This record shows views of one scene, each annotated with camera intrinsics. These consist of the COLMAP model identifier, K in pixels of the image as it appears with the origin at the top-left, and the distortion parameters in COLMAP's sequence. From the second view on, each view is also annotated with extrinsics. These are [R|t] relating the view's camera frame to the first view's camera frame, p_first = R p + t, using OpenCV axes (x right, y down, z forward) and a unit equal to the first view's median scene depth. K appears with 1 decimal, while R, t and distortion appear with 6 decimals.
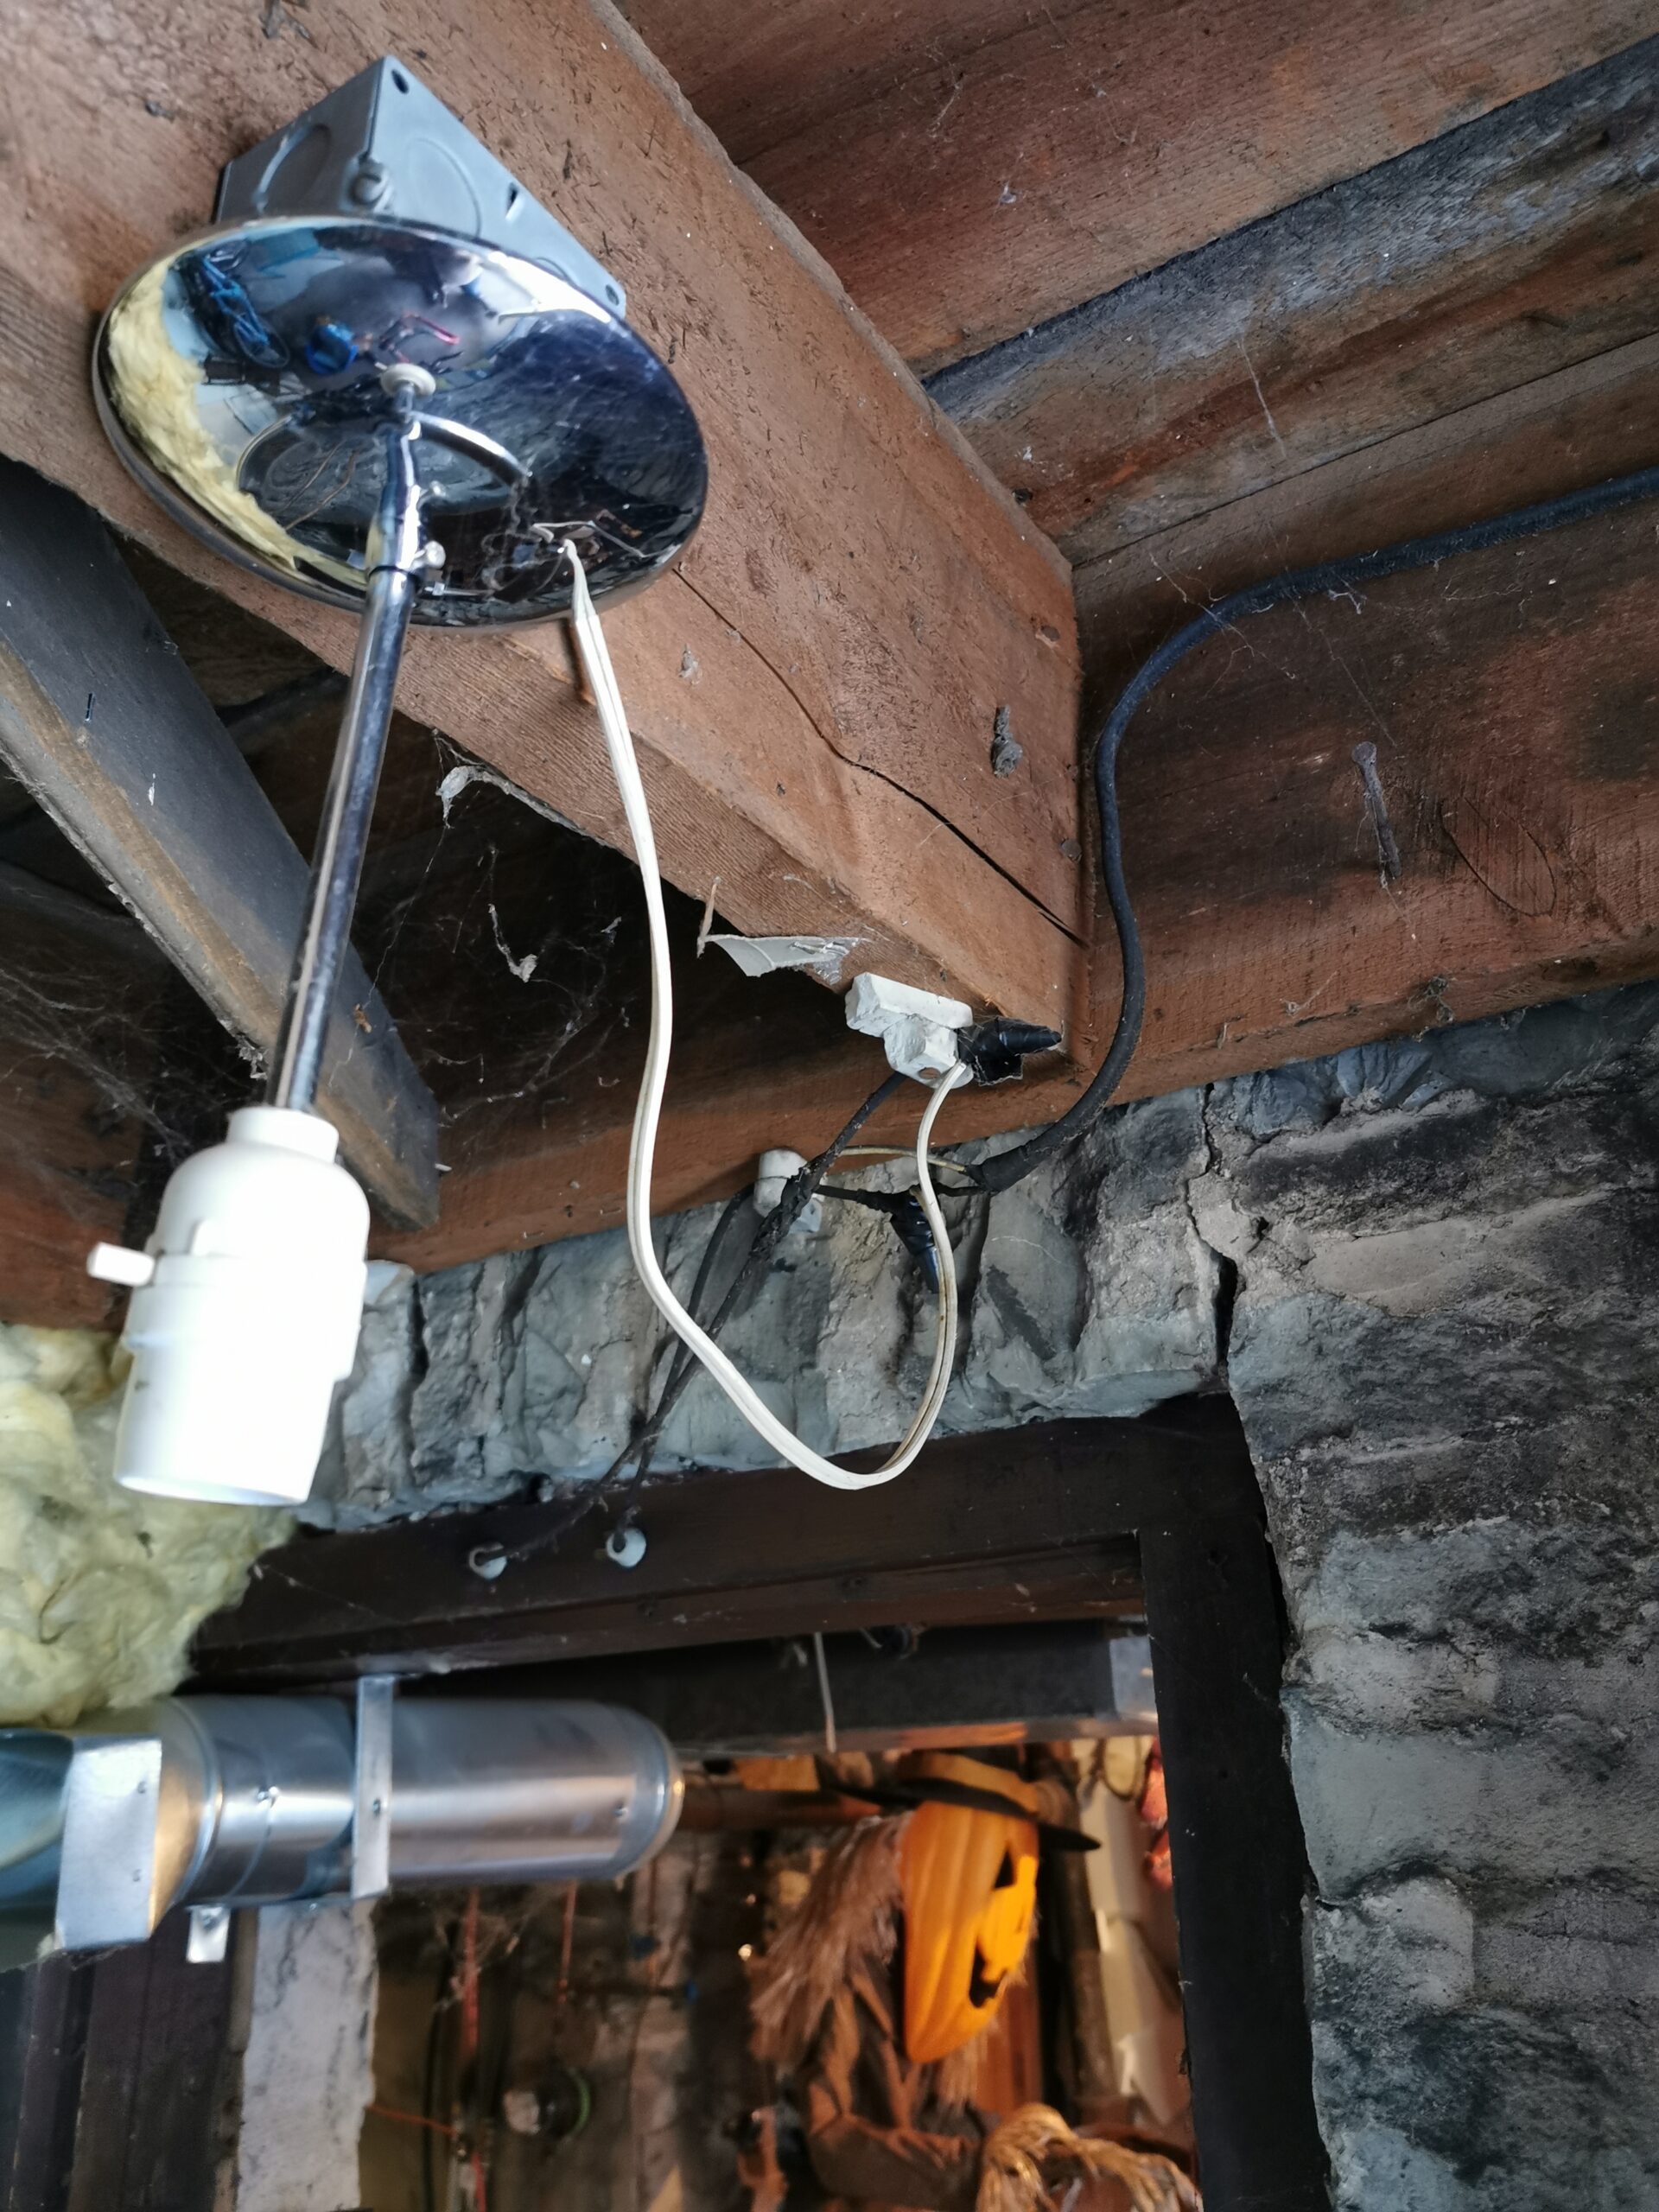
lens RADIAL K [[1713.2, 0, 845.6], [0, 1713.2, 1099.3], [0, 0, 1]] dist [0.050616, -0.075748]
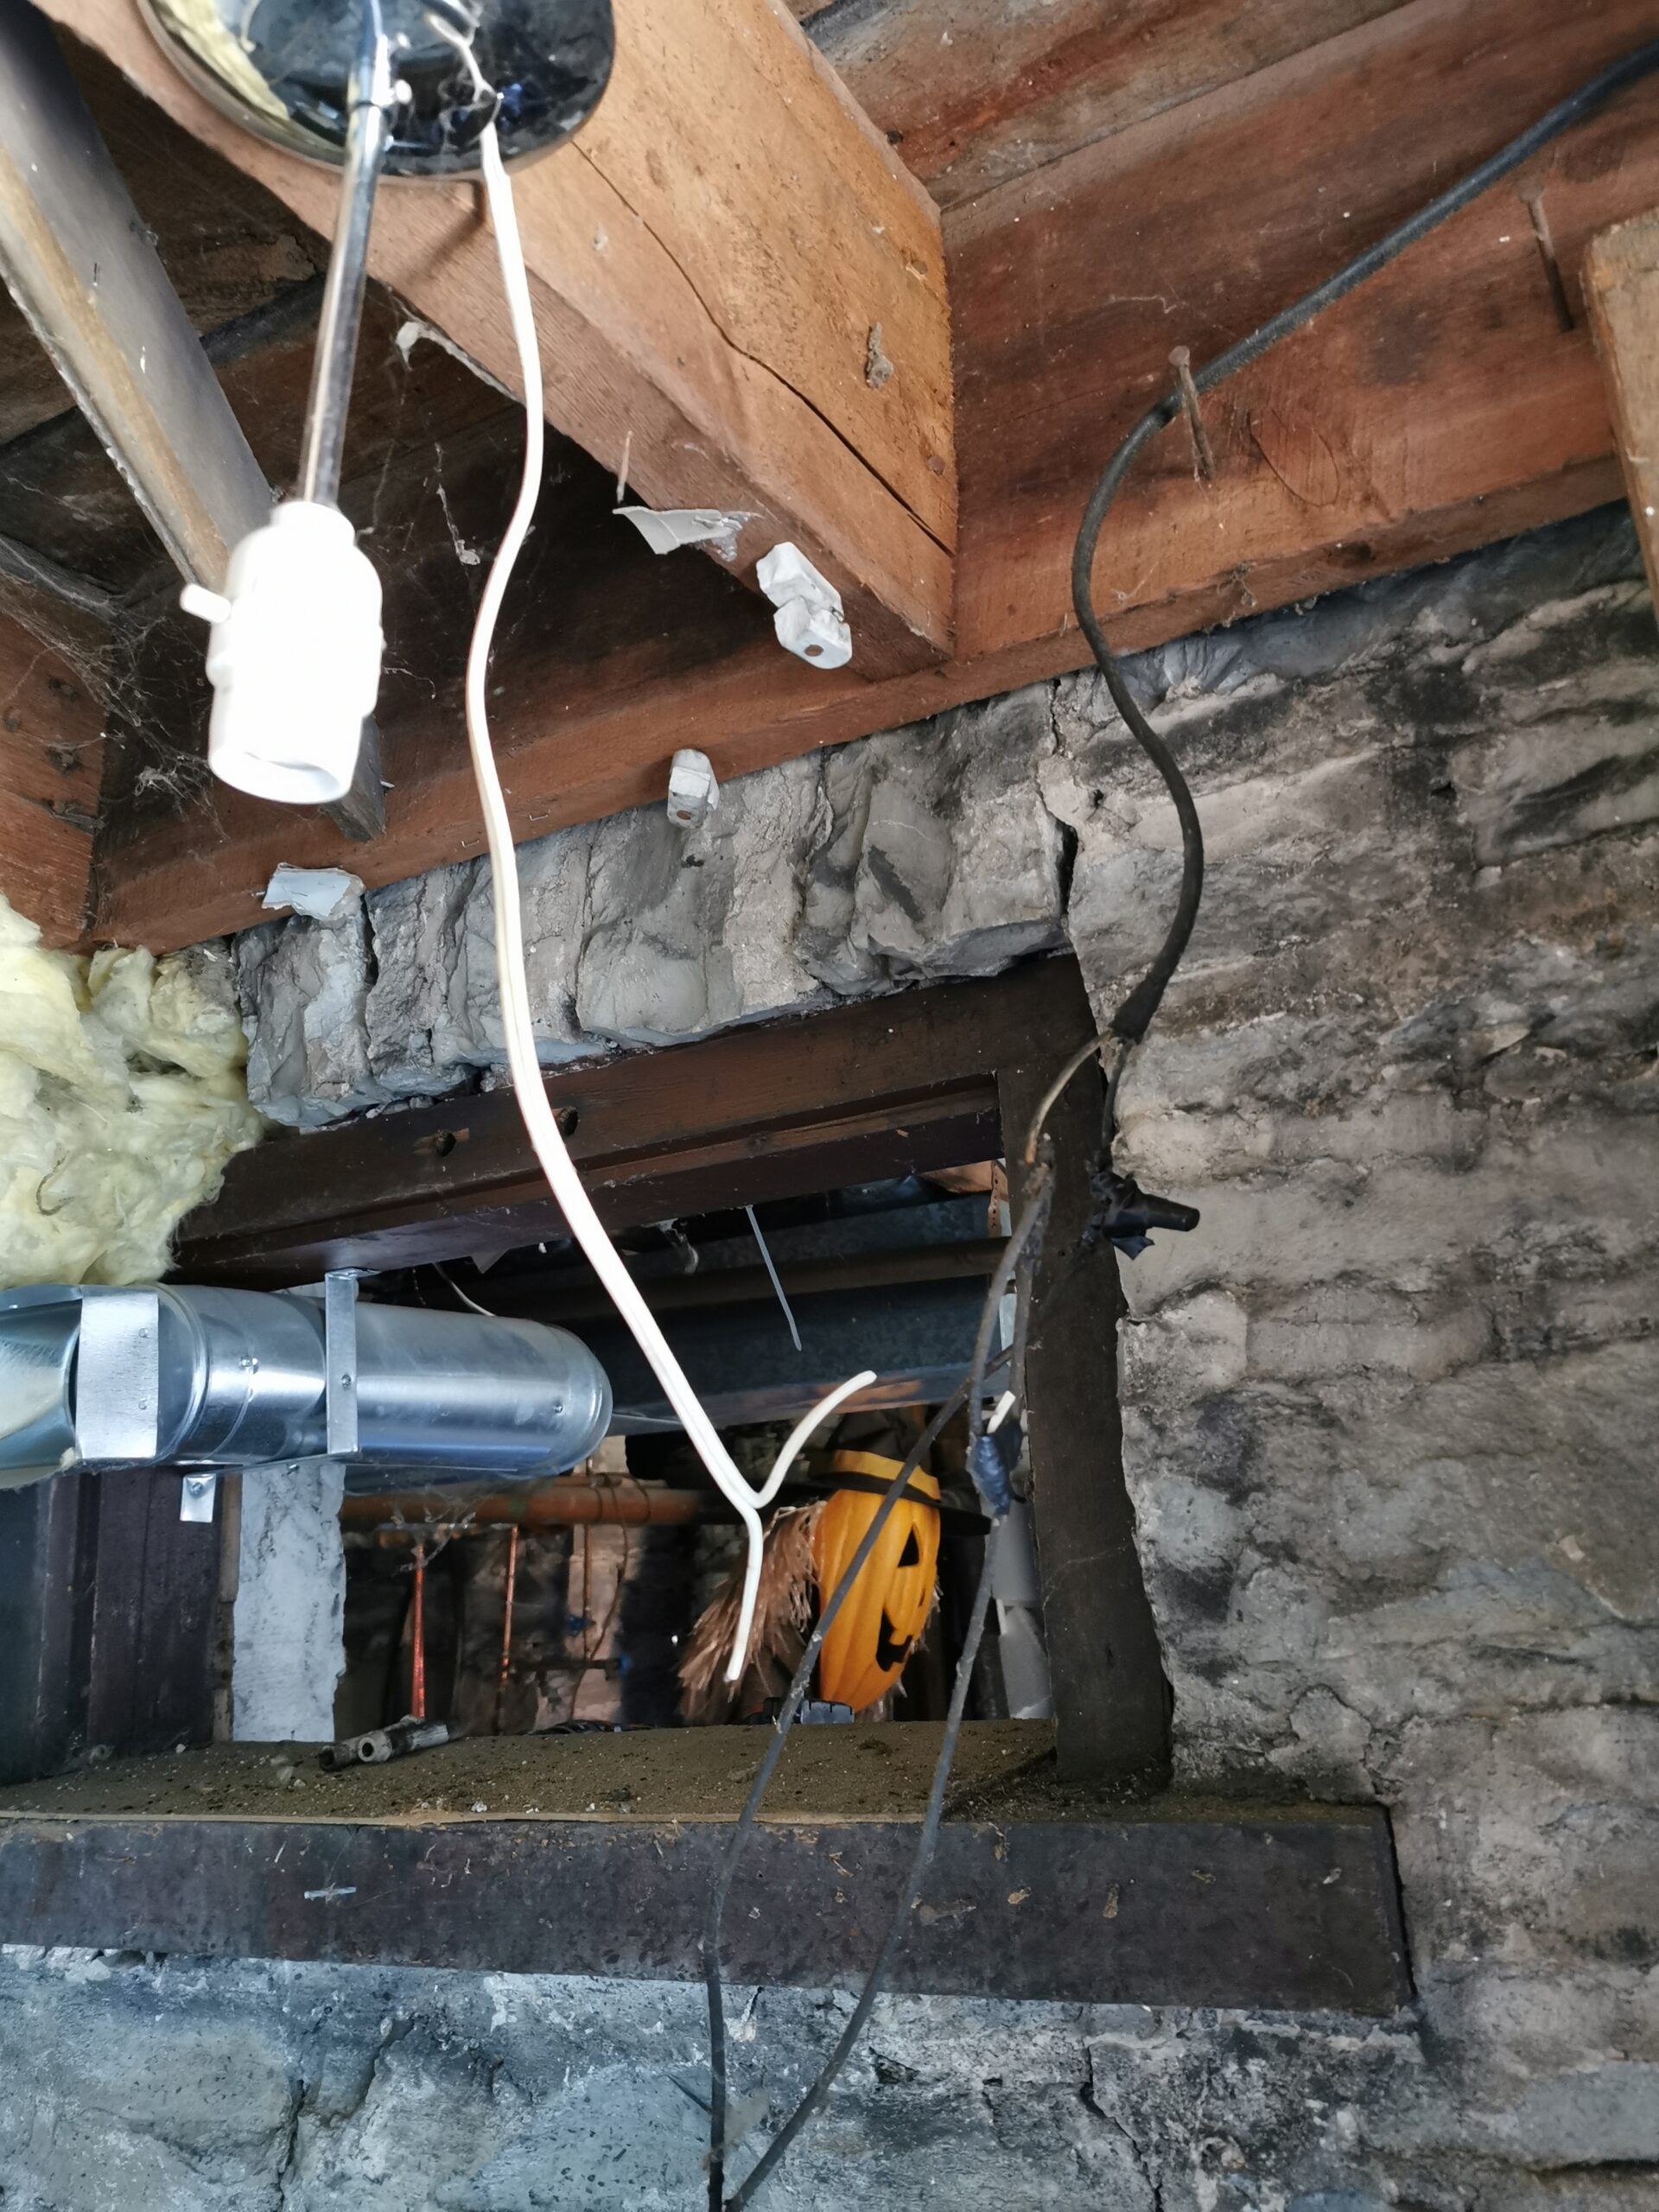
lens RADIAL K [[1713.2, 0, 845.6], [0, 1713.2, 1099.3], [0, 0, 1]] dist [0.050616, -0.075748]
pose [[0.998642, -0.014775, 0.049953, 0.006964], [0.008715, 0.992803, 0.119440, 0.140123], [-0.051358, -0.118842, 0.991584, -0.190099]]
